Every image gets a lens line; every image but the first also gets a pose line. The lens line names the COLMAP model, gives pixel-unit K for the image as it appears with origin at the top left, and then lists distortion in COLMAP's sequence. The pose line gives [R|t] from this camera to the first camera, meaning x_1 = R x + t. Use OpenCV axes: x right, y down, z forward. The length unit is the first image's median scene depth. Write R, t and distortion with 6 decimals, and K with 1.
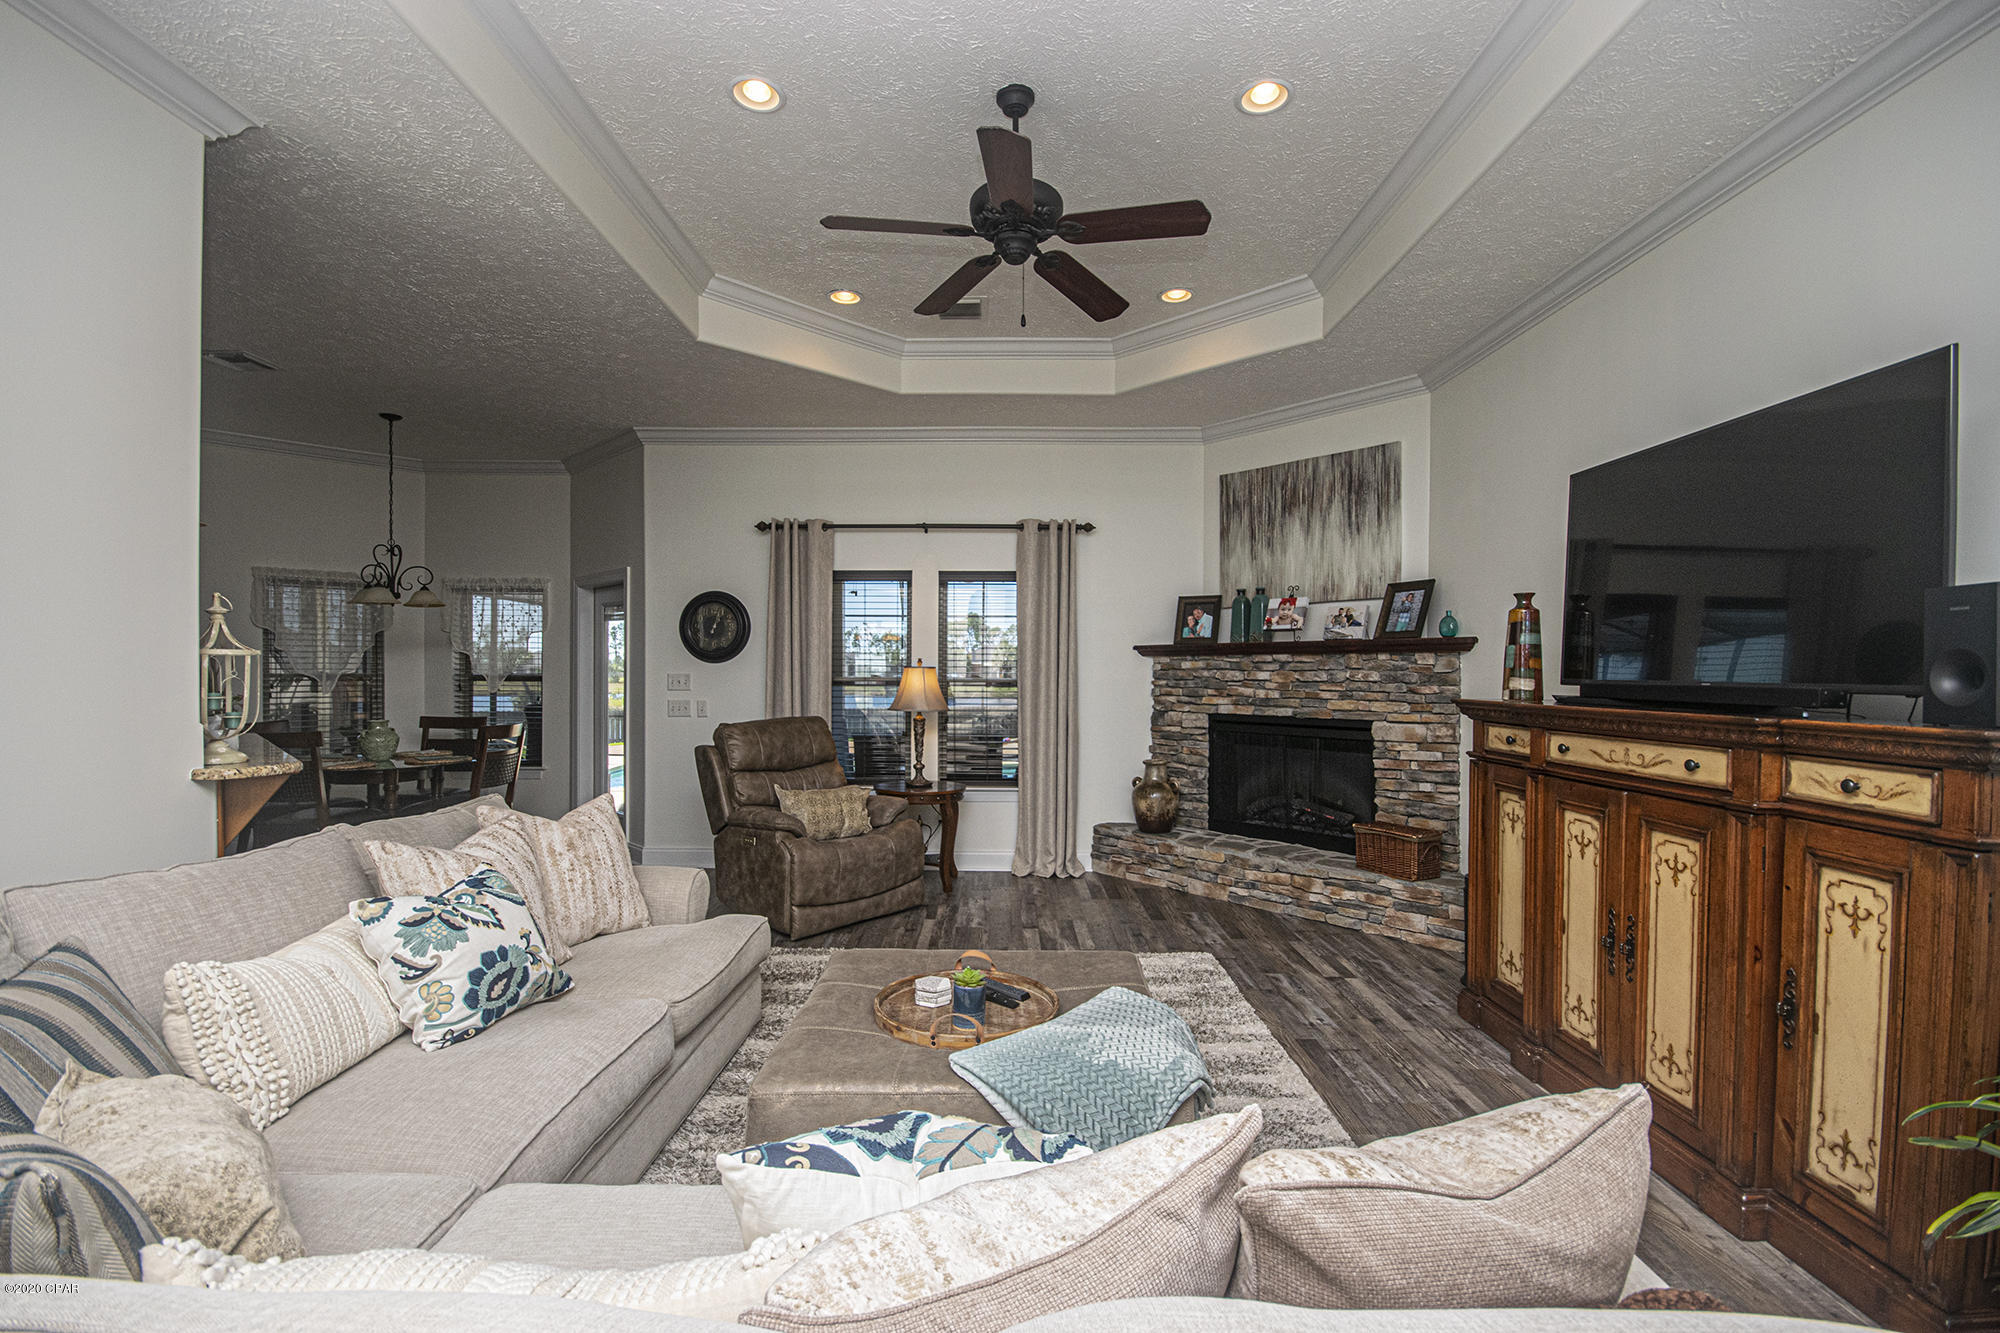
lens RADIAL K [[875.8, 0, 992.7], [0, 875.8, 670.4], [0, 0, 1]] dist [-0.004678, -0.002189]
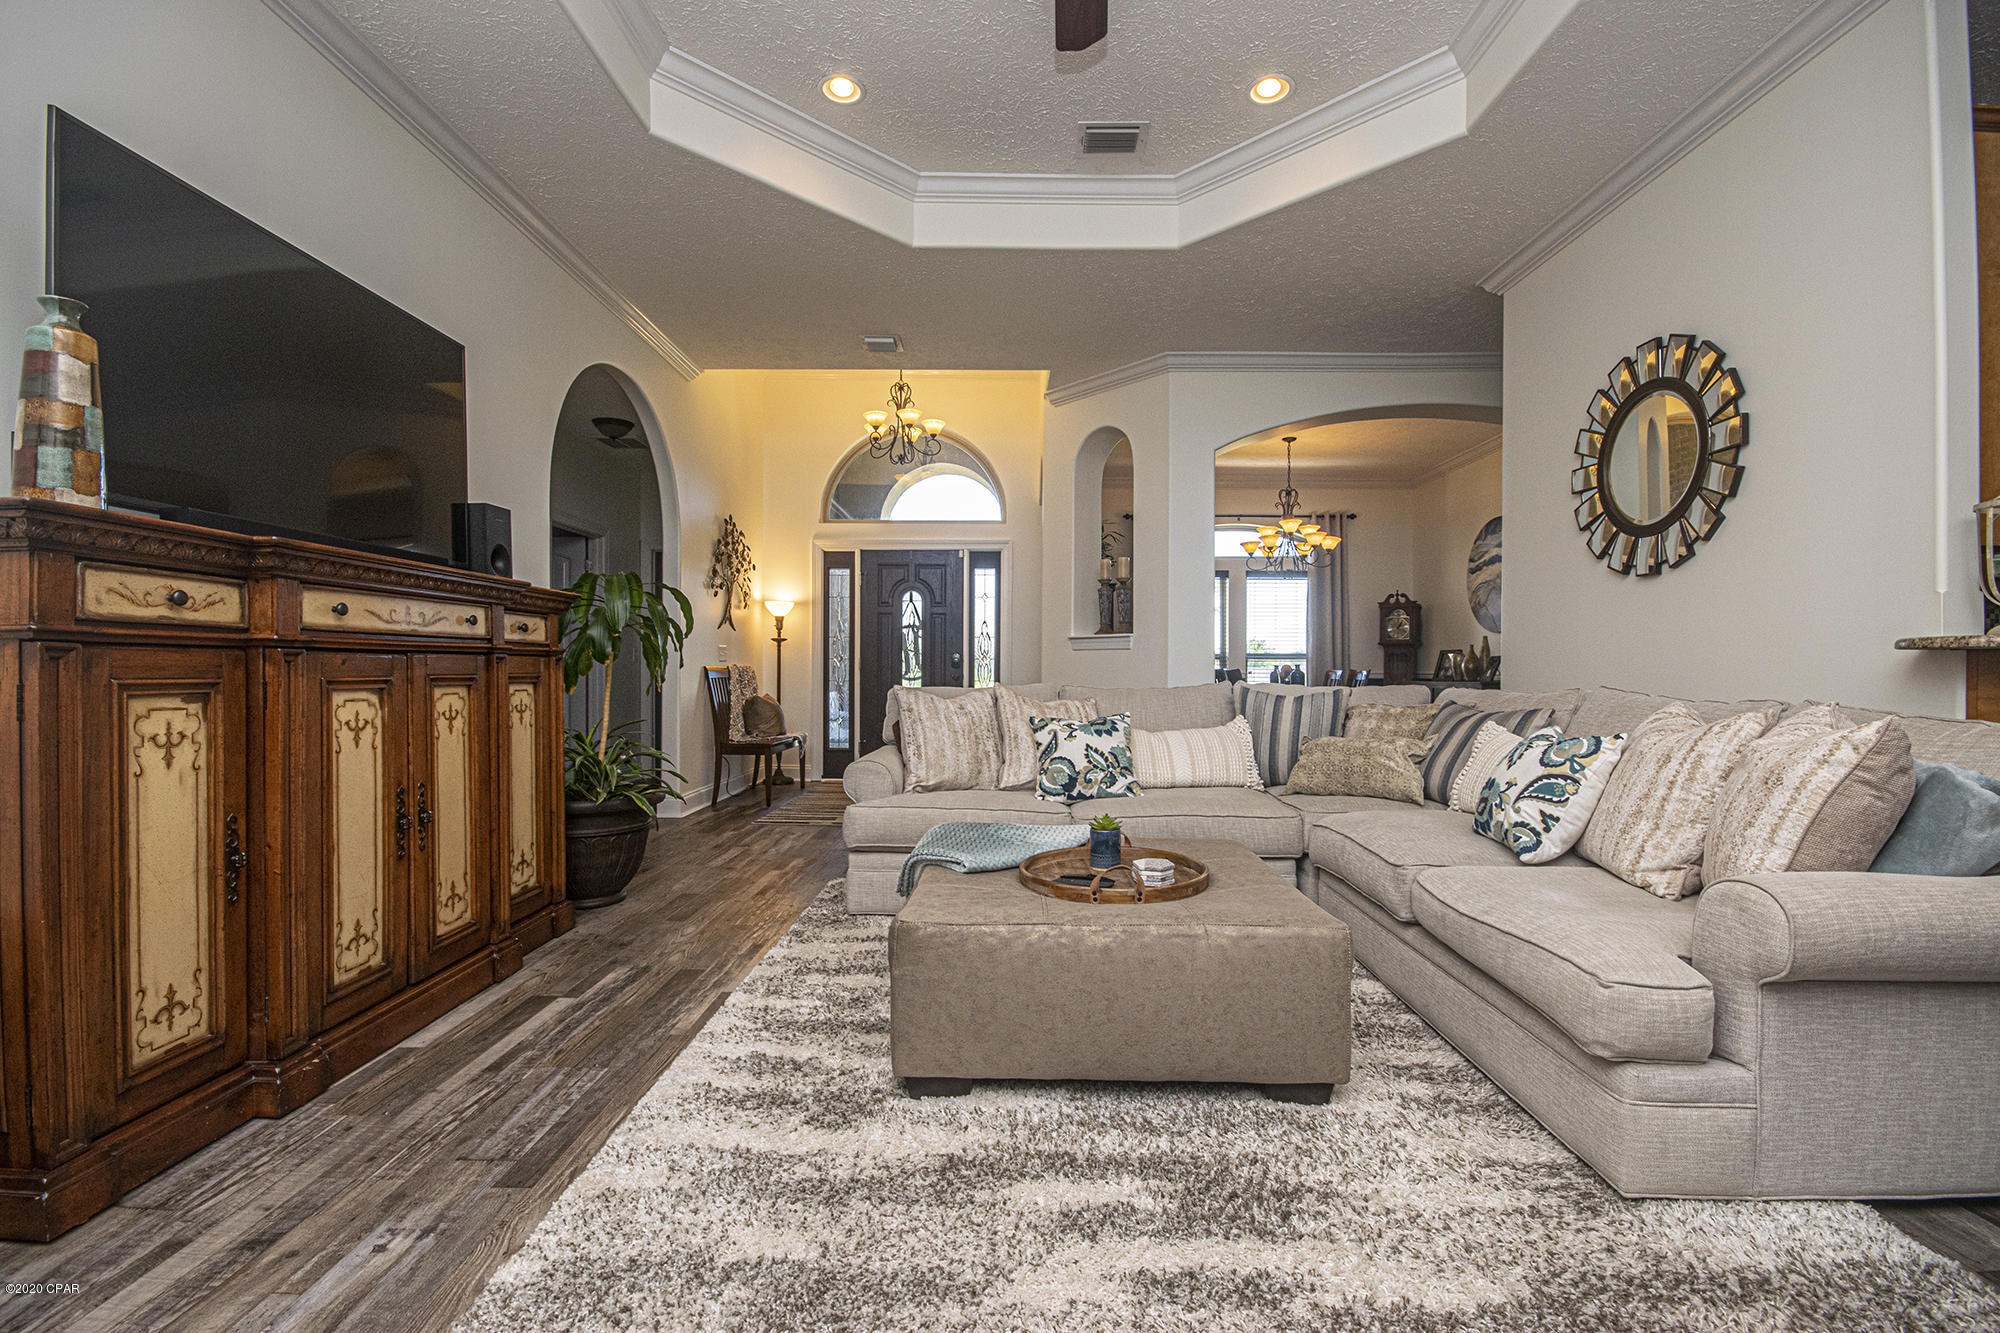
lens RADIAL K [[875.8, 0, 1005.8], [0, 875.8, 672.2], [0, 0, 1]] dist [-0.004678, -0.002189]
pose [[-0.999975, -0.006684, -0.002090, 0.050861], [-0.006693, 0.999969, 0.004253, 0.082692], [0.002061, 0.004267, -0.999989, 1.062582]]
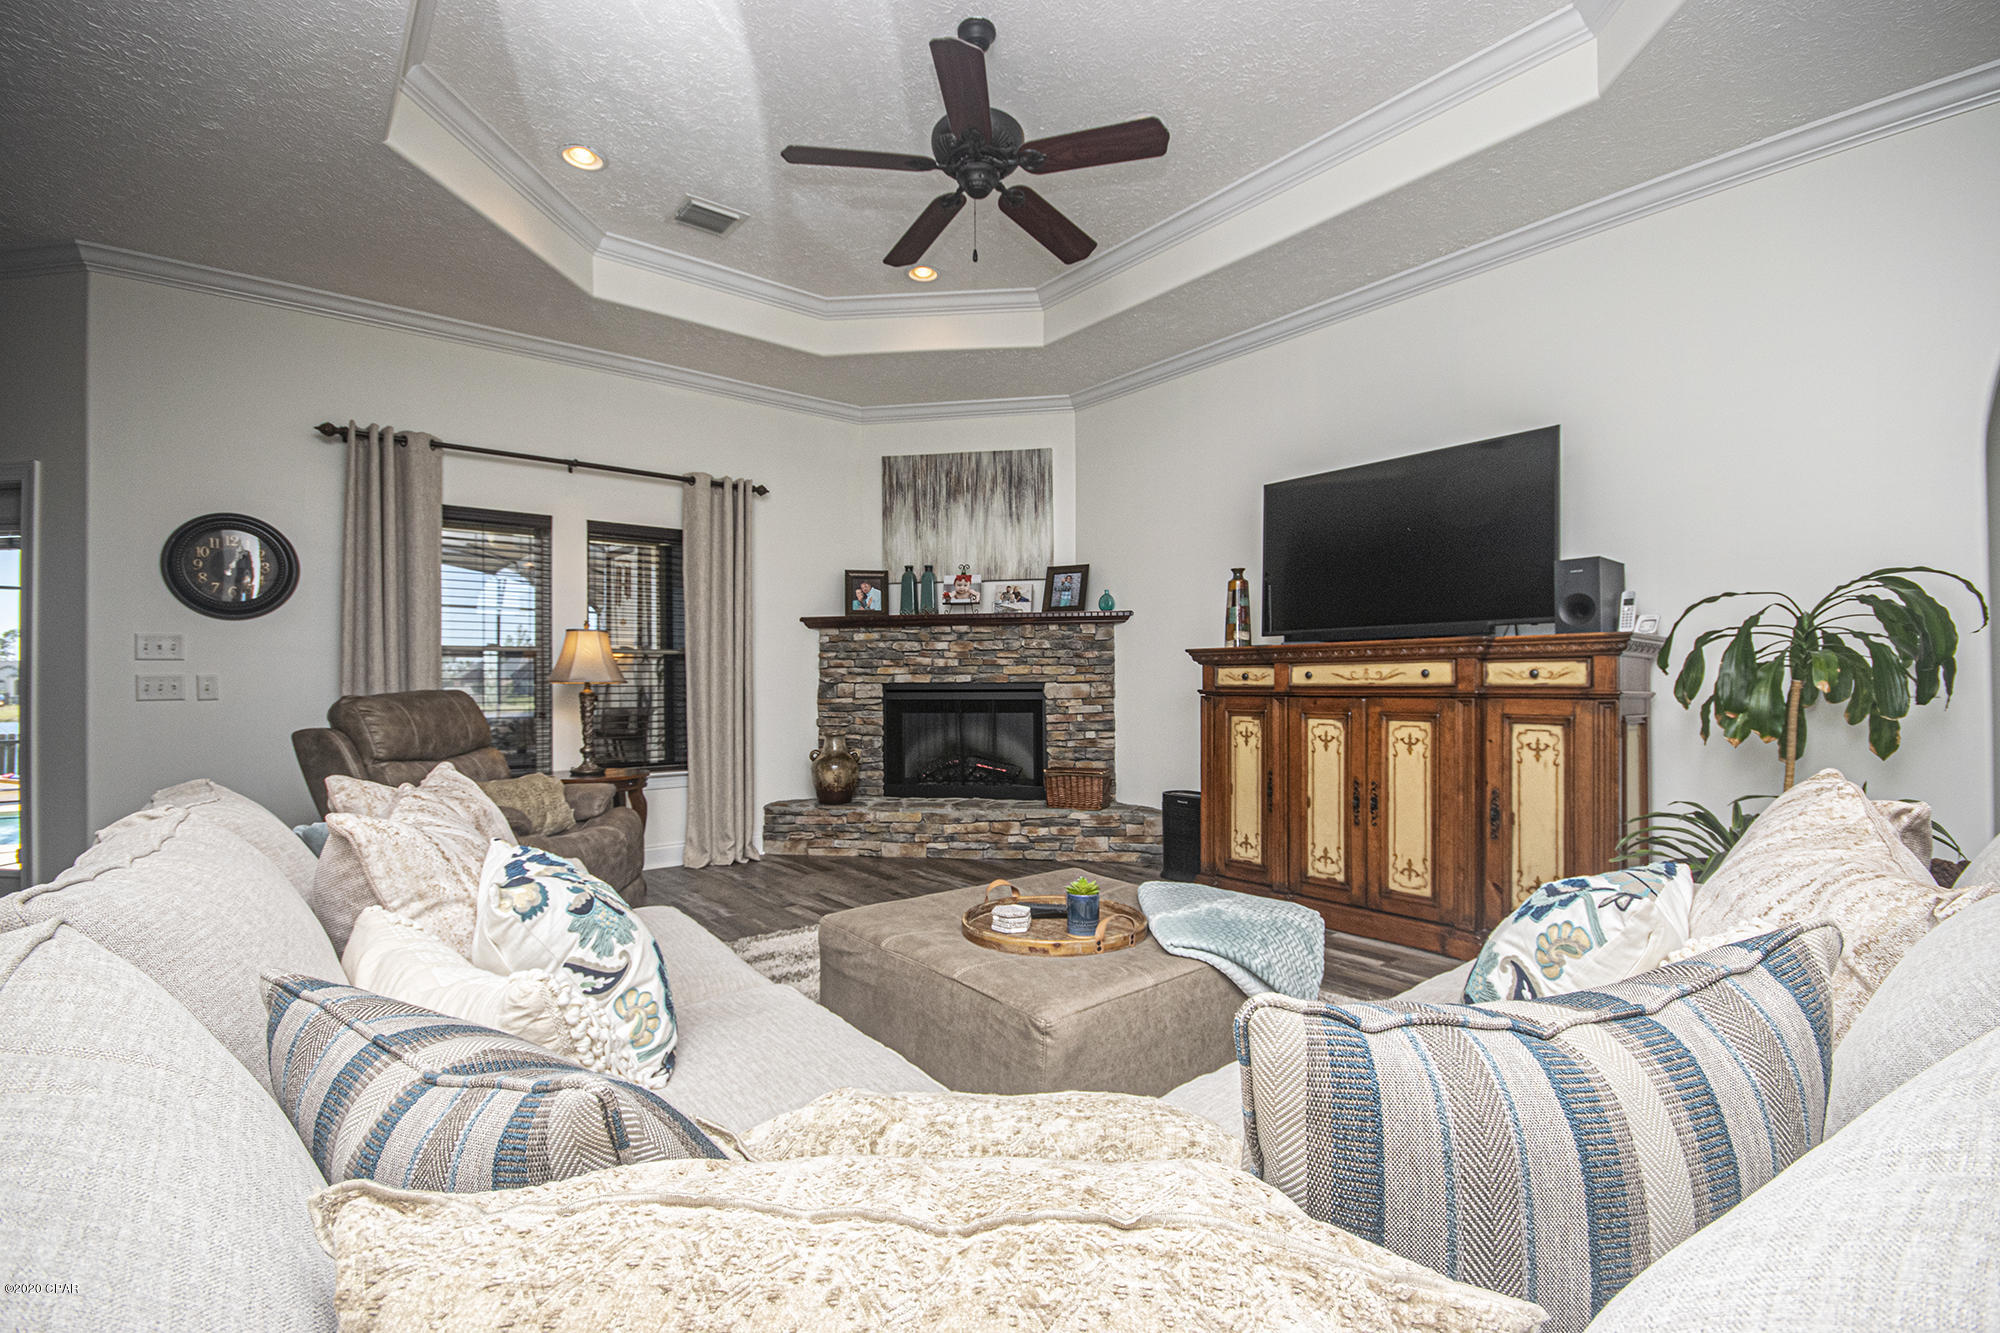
lens RADIAL K [[875.8, 0, 991.0], [0, 875.8, 678.1], [0, 0, 1]] dist [-0.004678, -0.002189]
pose [[0.776583, -0.005952, 0.629986, -0.378325], [0.009456, 0.999953, -0.002209, 0.056508], [-0.629943, 0.007673, 0.776603, 0.141500]]
